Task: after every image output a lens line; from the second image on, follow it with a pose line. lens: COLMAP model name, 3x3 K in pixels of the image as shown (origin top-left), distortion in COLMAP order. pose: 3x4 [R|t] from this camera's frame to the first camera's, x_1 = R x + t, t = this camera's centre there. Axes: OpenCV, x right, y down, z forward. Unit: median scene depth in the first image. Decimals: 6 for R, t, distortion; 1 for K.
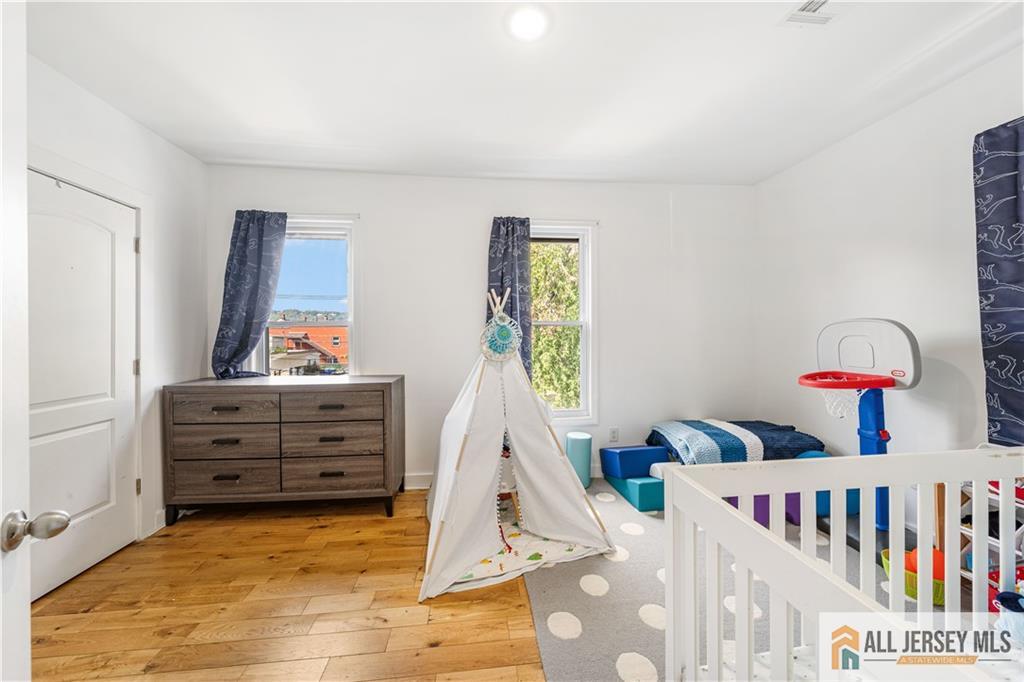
lens RADIAL K [[357.1, 0, 509.3], [0, 357.1, 331.8], [0, 0, 1]] dist [-0.000888, -0.000071]
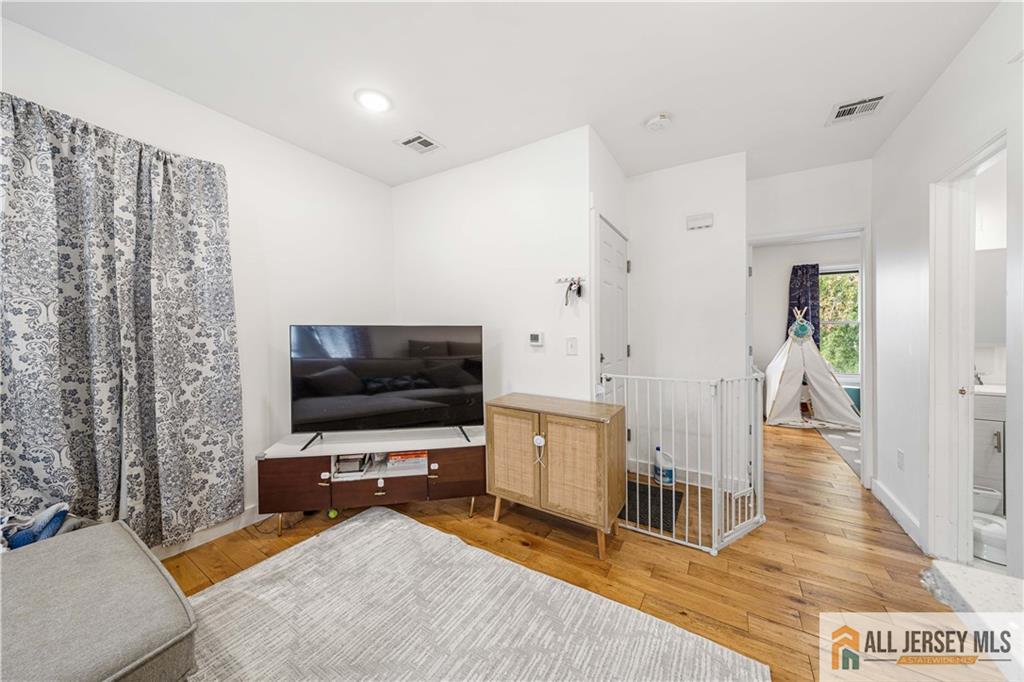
lens RADIAL K [[357.1, 0, 505.5], [0, 357.1, 333.9], [0, 0, 1]] dist [-0.000888, -0.000071]
pose [[0.787551, -0.001636, -0.616247, -0.102917], [0.003586, 0.999992, 0.001928, 0.028625], [0.616239, -0.003728, 0.787551, -1.799698]]
